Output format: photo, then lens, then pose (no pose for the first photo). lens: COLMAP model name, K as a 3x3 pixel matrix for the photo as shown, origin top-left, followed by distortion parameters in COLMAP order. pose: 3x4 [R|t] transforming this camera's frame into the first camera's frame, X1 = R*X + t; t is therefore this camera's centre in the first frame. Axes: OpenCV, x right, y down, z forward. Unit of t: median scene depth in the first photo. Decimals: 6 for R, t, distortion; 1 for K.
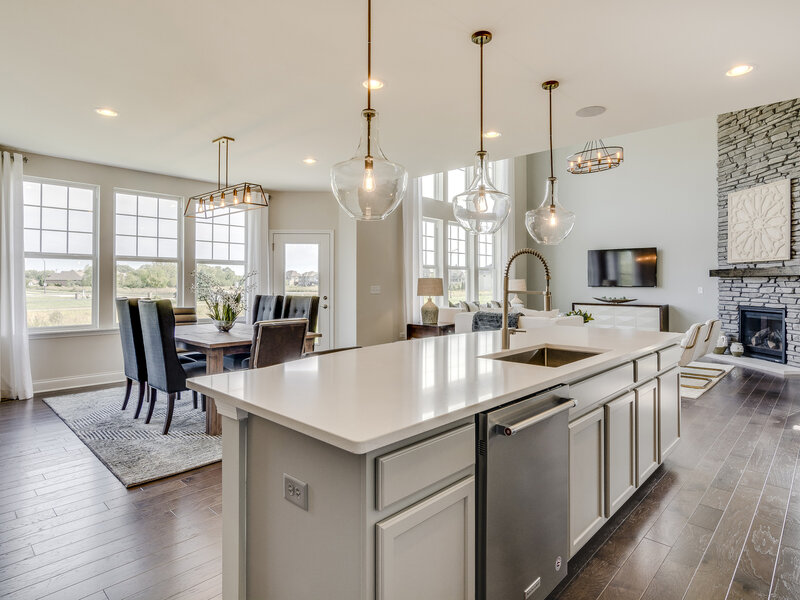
lens RADIAL K [[455.0, 0, 400.6], [0, 455.0, 279.6], [0, 0, 1]] dist [-0.000178, 0.001194]
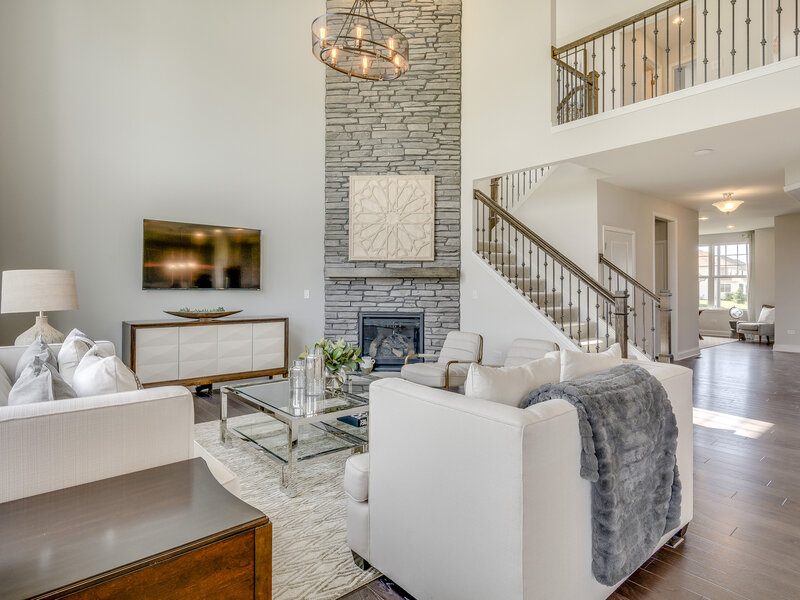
lens RADIAL K [[455.0, 0, 401.9], [0, 455.0, 282.4], [0, 0, 1]] dist [-0.000178, 0.001194]
pose [[0.100318, 0.009626, 0.994909, -0.082940], [-0.012833, 0.999883, -0.008380, 0.009080], [-0.994873, -0.011927, 0.100430, 0.859540]]
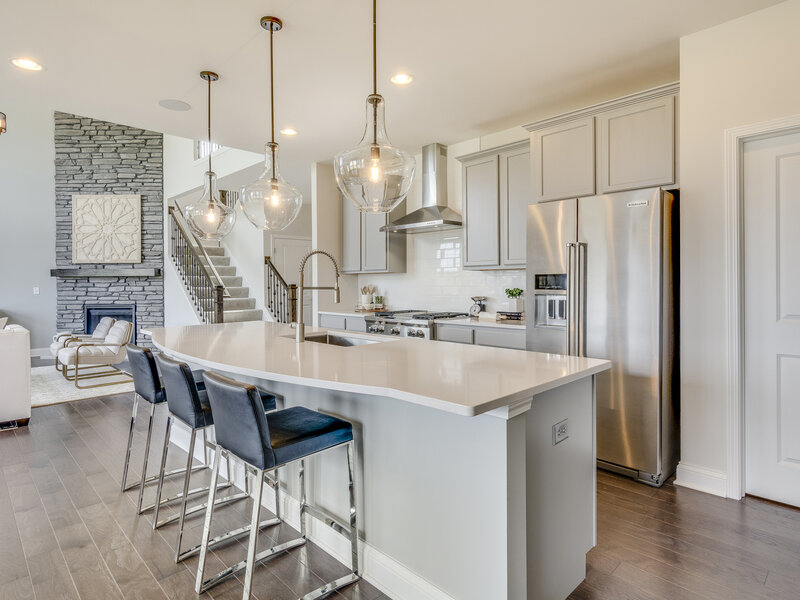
lens RADIAL K [[455.0, 0, 397.2], [0, 455.0, 285.2], [0, 0, 1]] dist [-0.000178, 0.001194]
pose [[0.039185, -0.007783, 0.999202, -0.276533], [-0.001289, 0.999968, 0.007839, 0.003960], [-0.999231, -0.001595, 0.039174, 0.248730]]
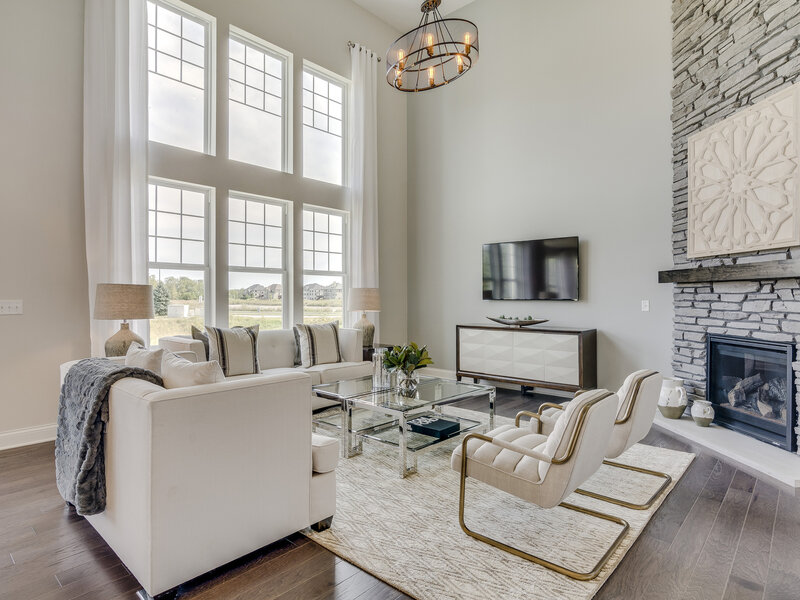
lens RADIAL K [[455.0, 0, 399.1], [0, 455.0, 294.2], [0, 0, 1]] dist [-0.000178, 0.001194]
pose [[0.999716, -0.001609, 0.023757, 0.358006], [0.001585, 0.999998, 0.001039, 0.007635], [-0.023759, -0.001001, 0.999717, 0.456357]]
